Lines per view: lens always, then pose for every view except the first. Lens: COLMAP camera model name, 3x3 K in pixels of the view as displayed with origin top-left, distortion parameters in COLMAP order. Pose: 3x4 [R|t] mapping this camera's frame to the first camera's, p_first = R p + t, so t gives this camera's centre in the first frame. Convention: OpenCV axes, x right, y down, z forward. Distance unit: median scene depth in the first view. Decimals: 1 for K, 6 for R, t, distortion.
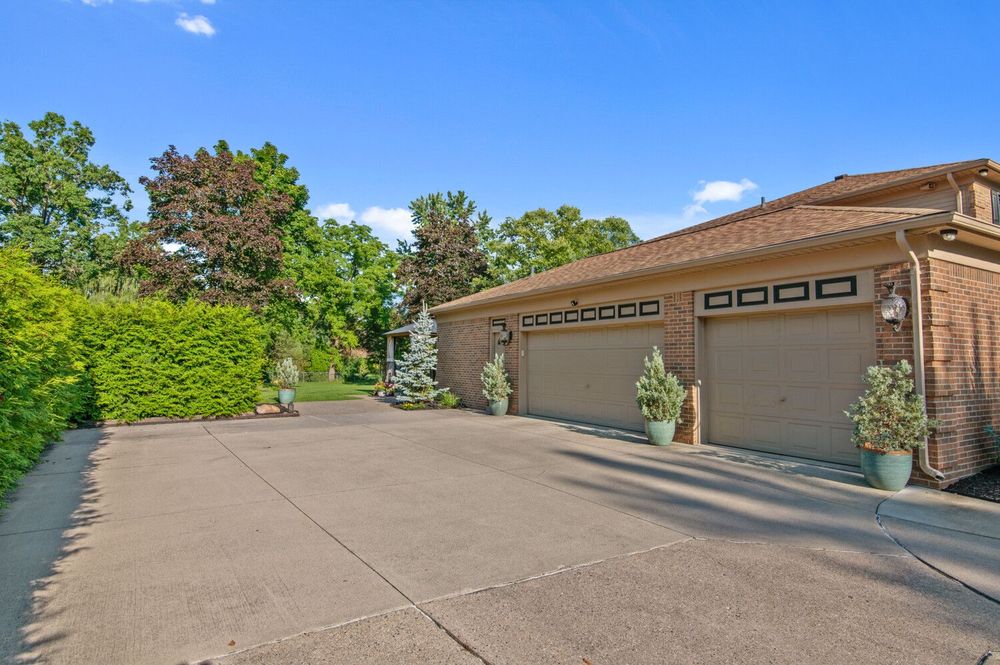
lens RADIAL K [[565.6, 0, 506.5], [0, 565.6, 339.5], [0, 0, 1]] dist [0.018345, -0.000148]
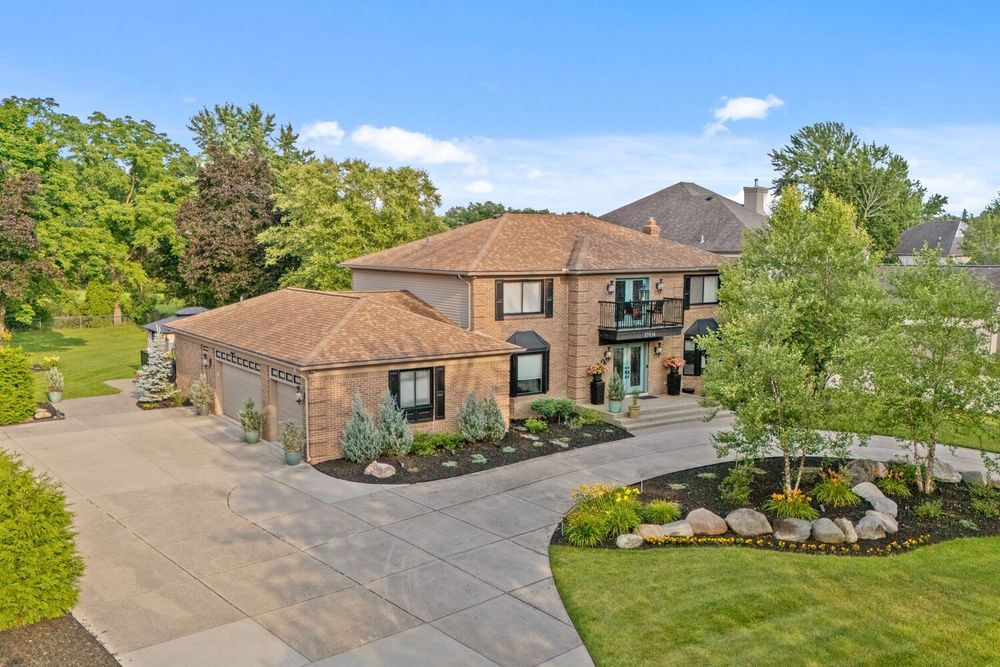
lens RADIAL K [[918.2, 0, 508.0], [0, 918.2, 399.4], [0, 0, 1]] dist [0.048762, -0.017392]
pose [[0.997179, -0.016393, 0.073253, 0.264061], [0.000814, 0.978169, 0.207808, -0.179755], [-0.075061, -0.207162, 0.975423, -0.621514]]
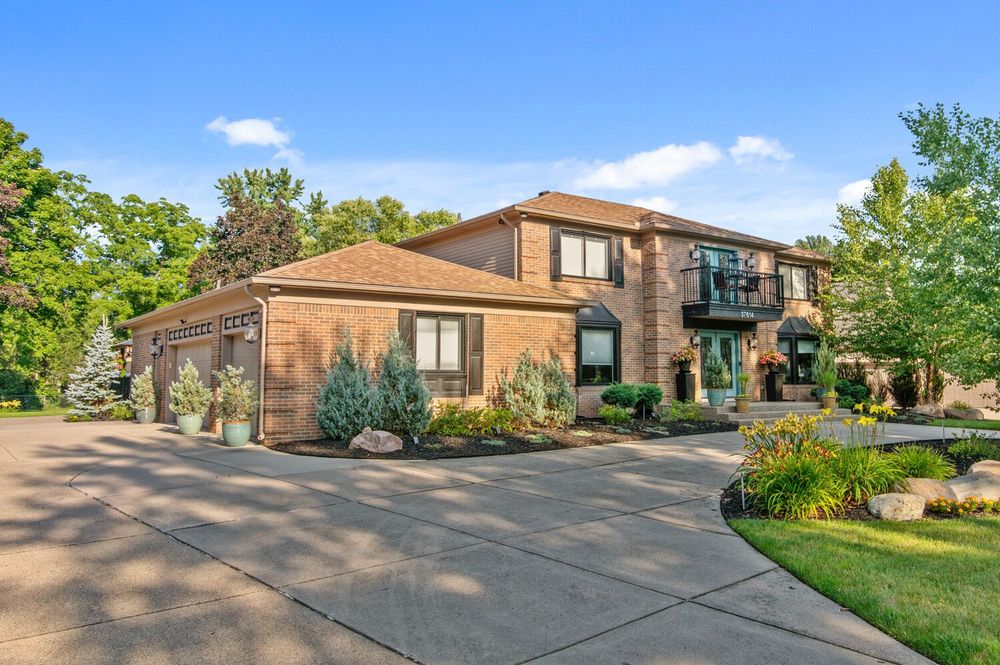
lens RADIAL K [[802.8, 0, 552.2], [0, 802.8, 329.4], [0, 0, 1]] dist [0.024554, -0.014684]
pose [[0.994175, -0.006861, 0.107560, 0.256529], [0.009358, 0.999698, -0.022730, -0.001170], [-0.107372, 0.023605, 0.993939, -0.267277]]
